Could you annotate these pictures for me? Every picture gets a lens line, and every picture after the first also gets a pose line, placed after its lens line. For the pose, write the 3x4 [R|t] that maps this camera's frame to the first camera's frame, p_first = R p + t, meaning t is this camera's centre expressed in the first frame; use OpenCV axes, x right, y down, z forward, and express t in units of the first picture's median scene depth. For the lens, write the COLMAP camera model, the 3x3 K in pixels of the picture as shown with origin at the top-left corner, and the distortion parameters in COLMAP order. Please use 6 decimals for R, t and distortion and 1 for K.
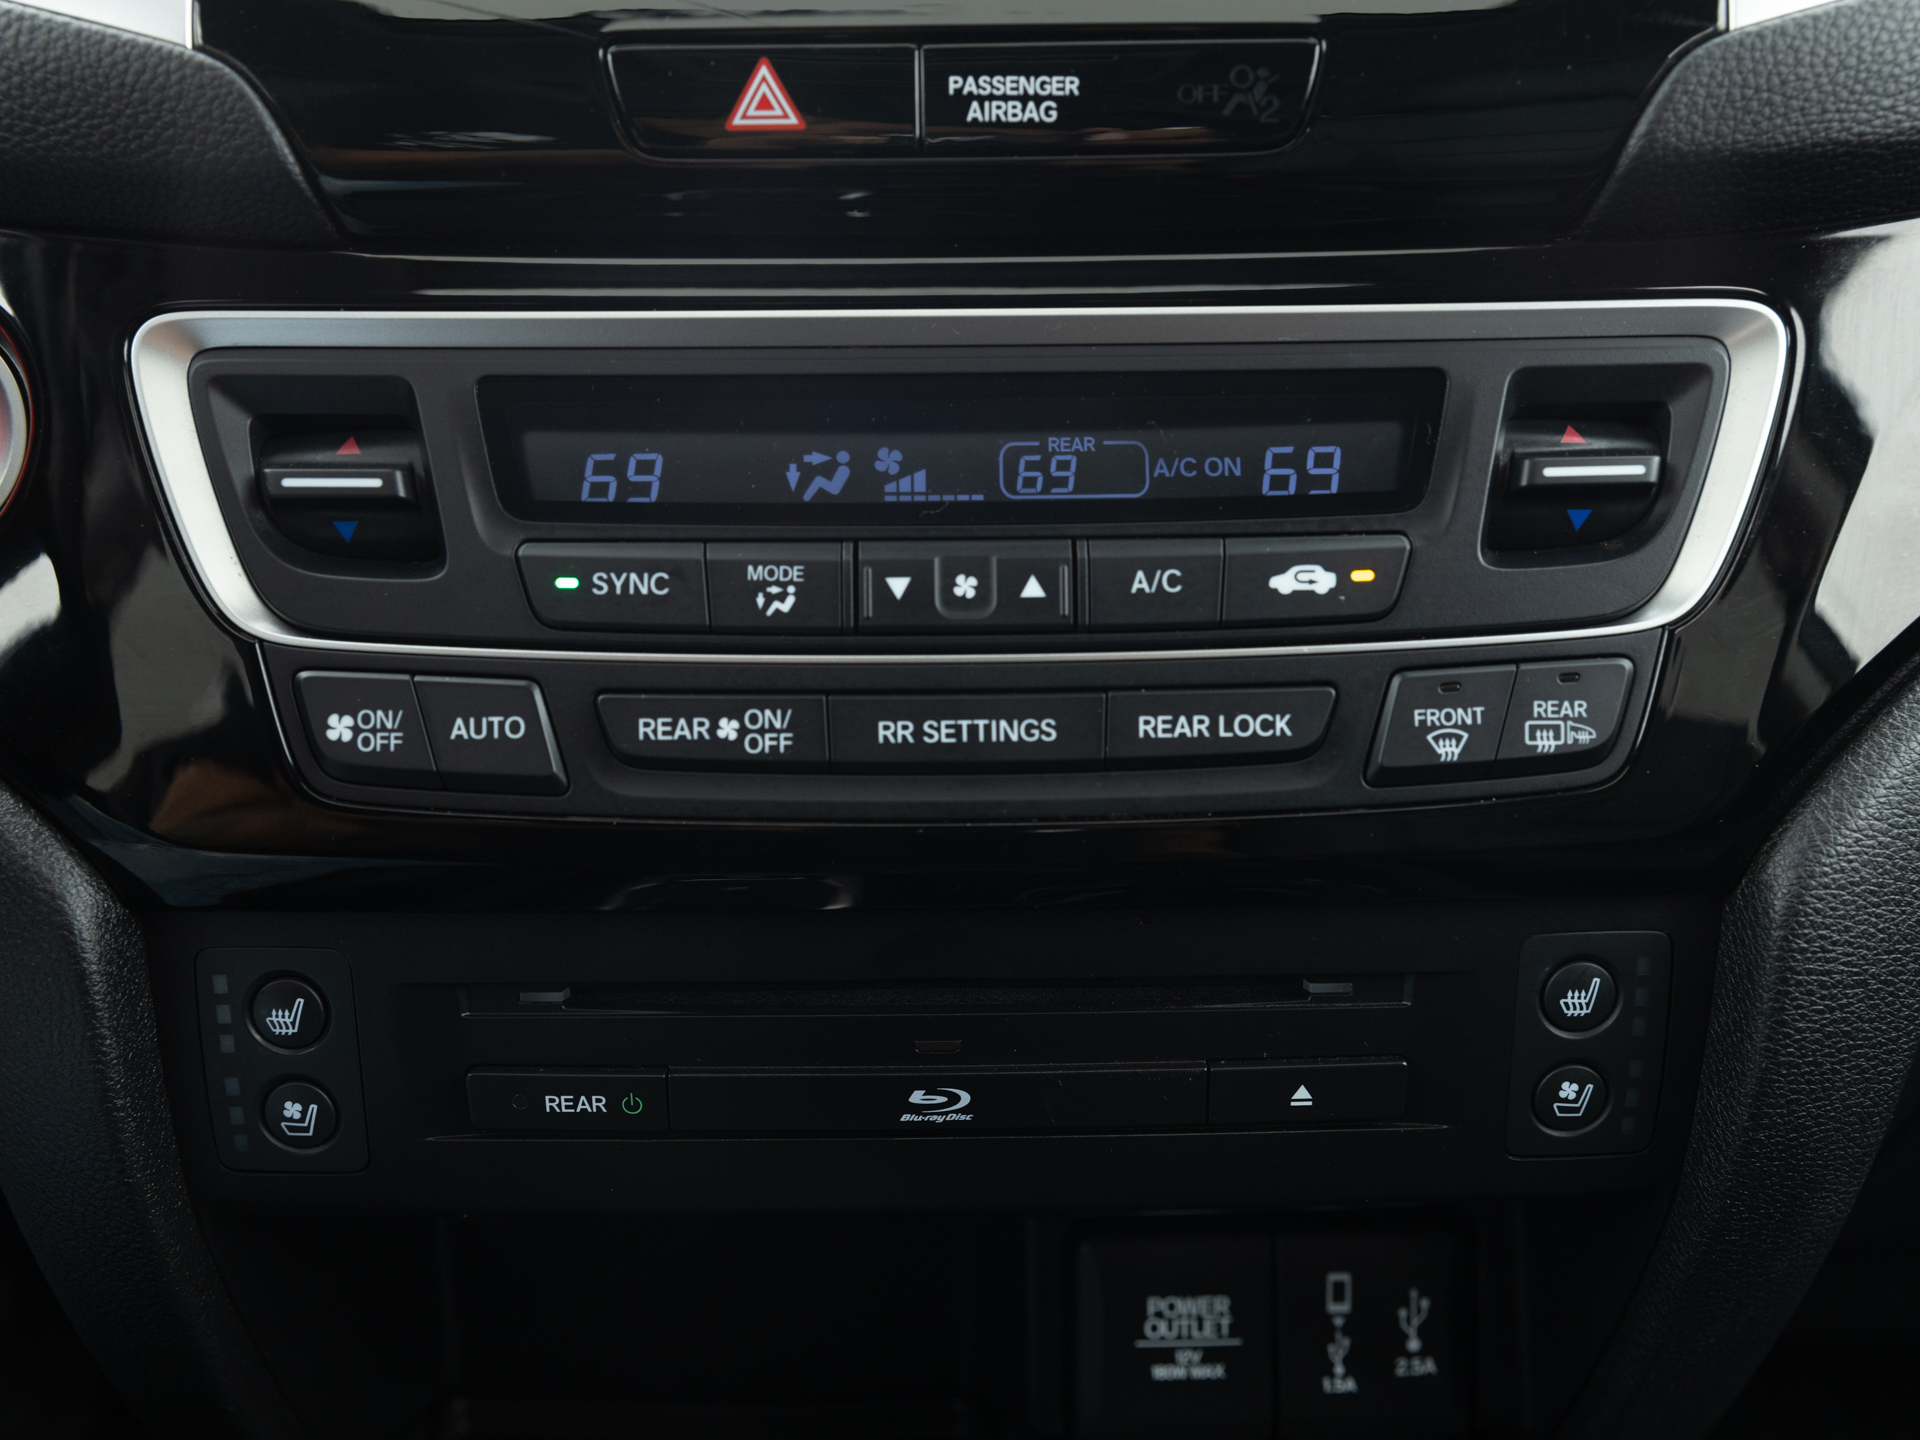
lens RADIAL K [[2097.4, 0, 962.9], [0, 2097.4, 719.5], [0, 0, 1]] dist [-0.000287, 0.000000]
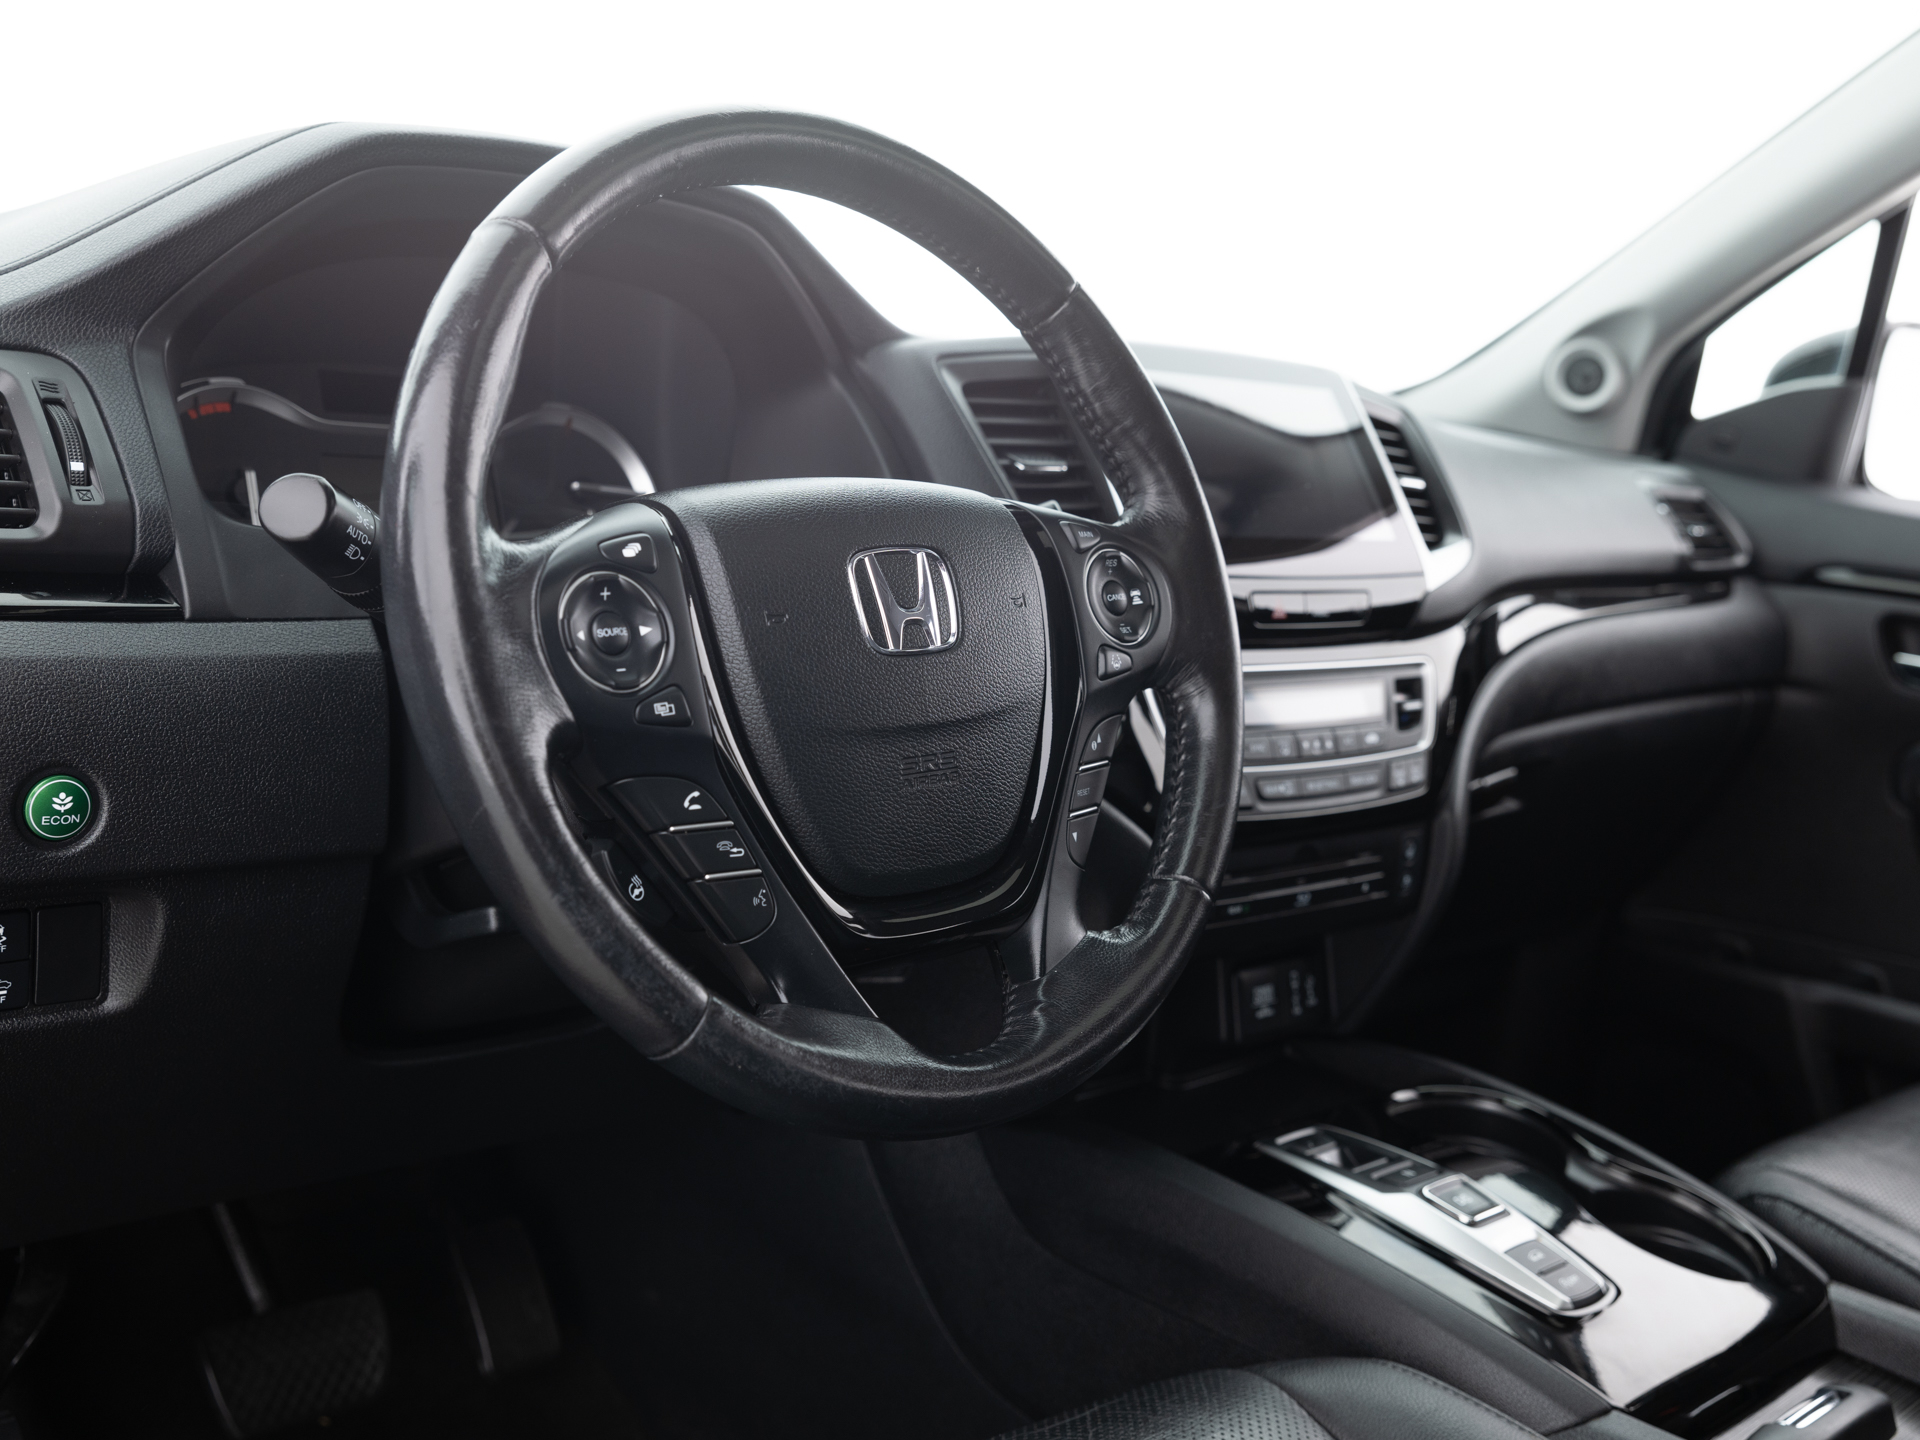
lens RADIAL K [[2097.4, 0, 956.5], [0, 2097.4, 715.9], [0, 0, 1]] dist [-0.000287, 0.000000]
pose [[0.728866, -0.038392, 0.683579, -2.727140], [0.113932, 0.991307, -0.065805, 0.050767], [-0.675110, 0.125845, 0.726904, -1.117916]]
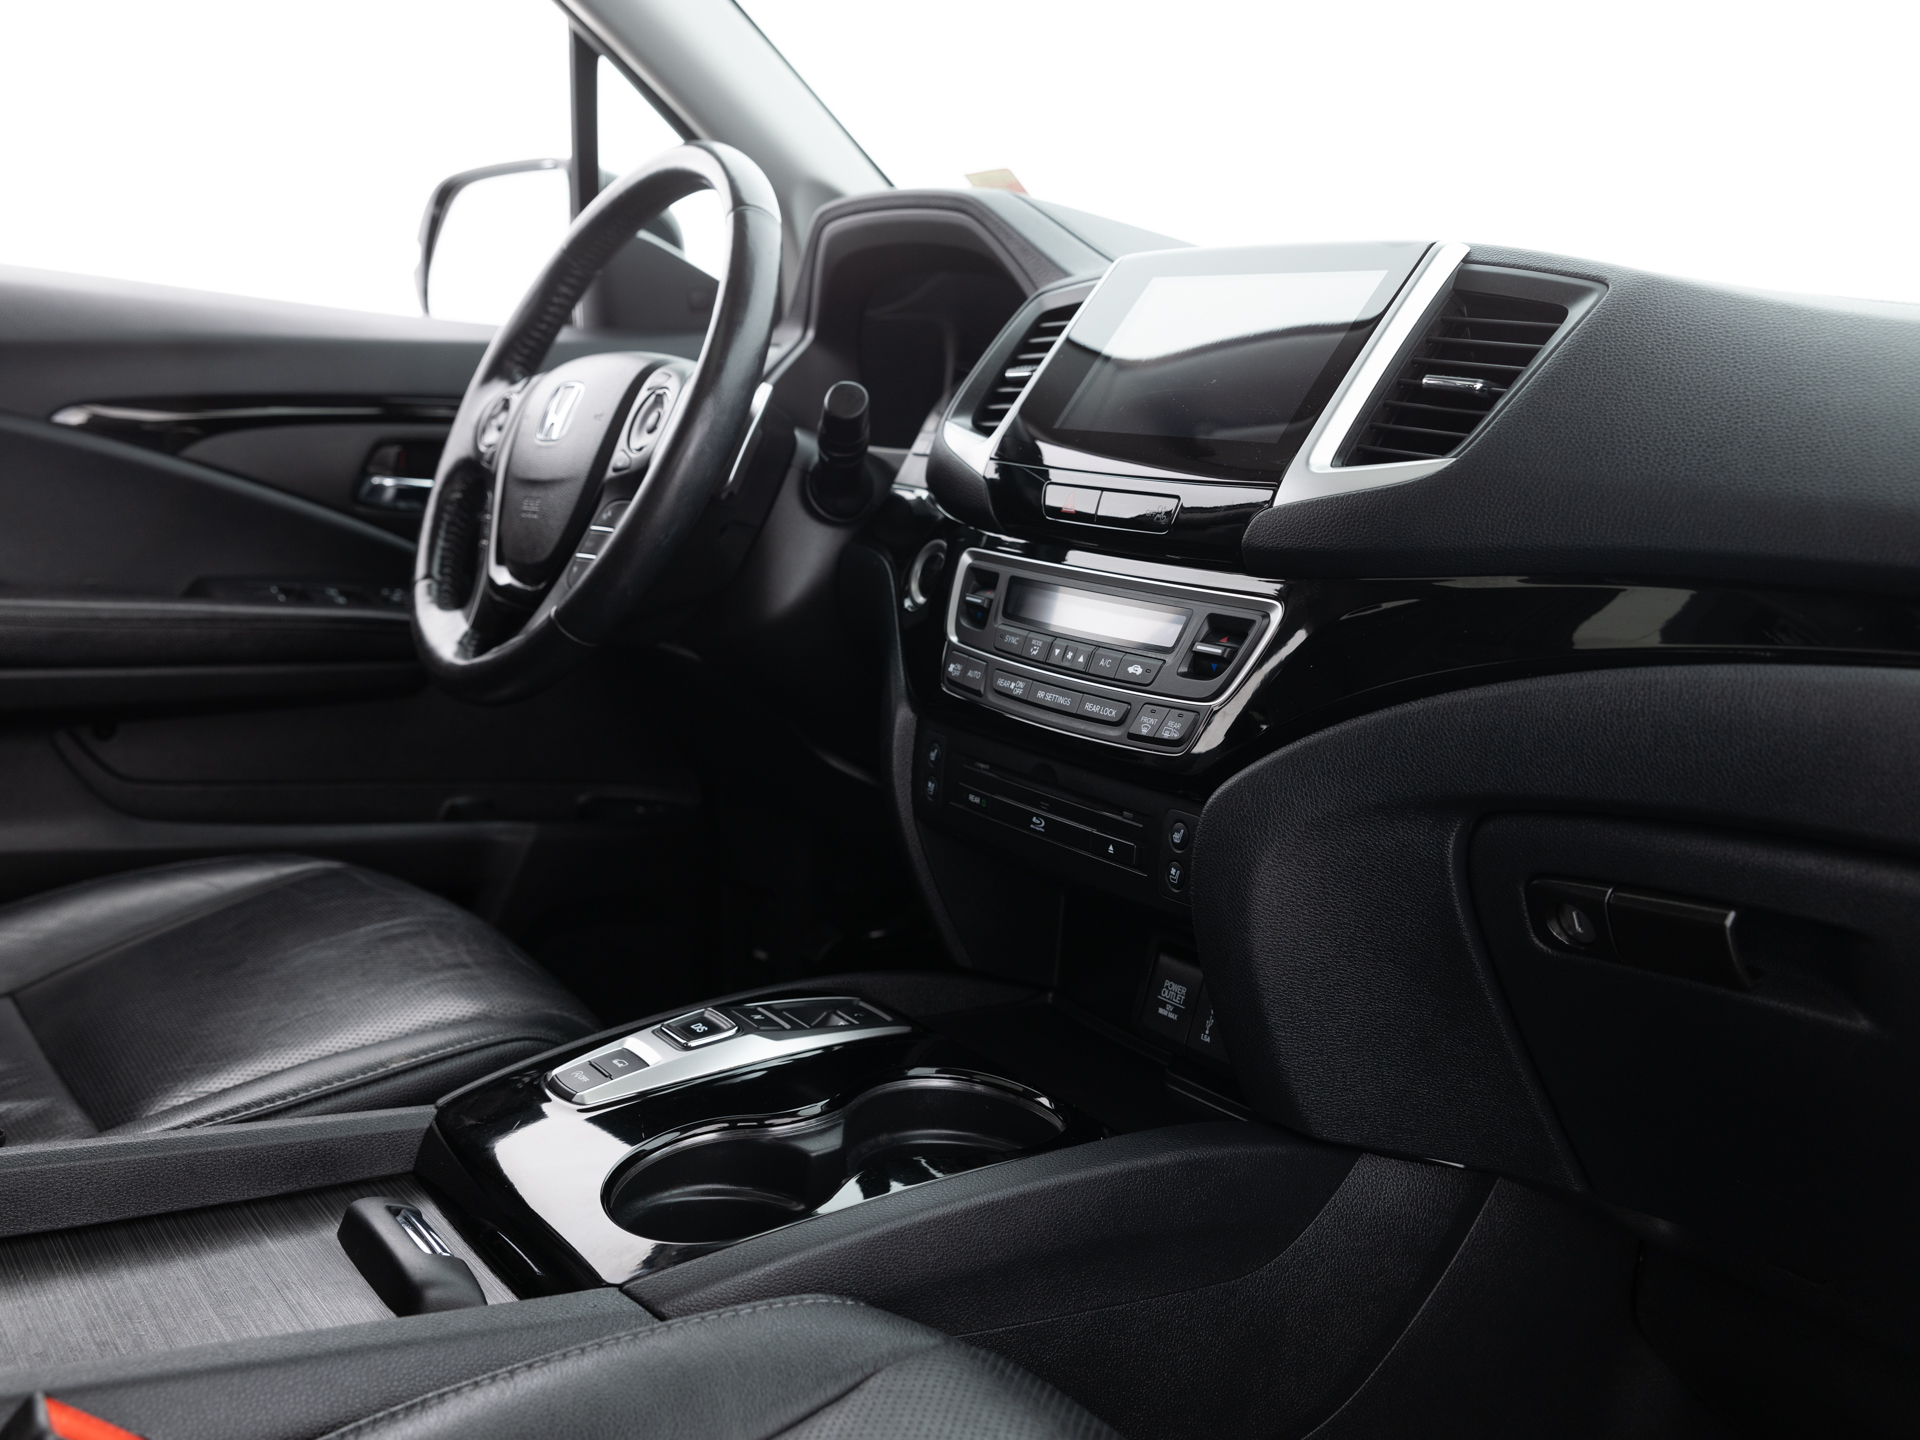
lens RADIAL K [[2142.1, 0, 957.9], [0, 2142.1, 719.2], [0, 0, 1]] dist [0.010638, 0.000000]
pose [[0.509466, 0.162957, -0.844920, 2.543567], [-0.329090, 0.944157, -0.016337, 0.130106], [0.795075, 0.286378, 0.534643, -0.801476]]
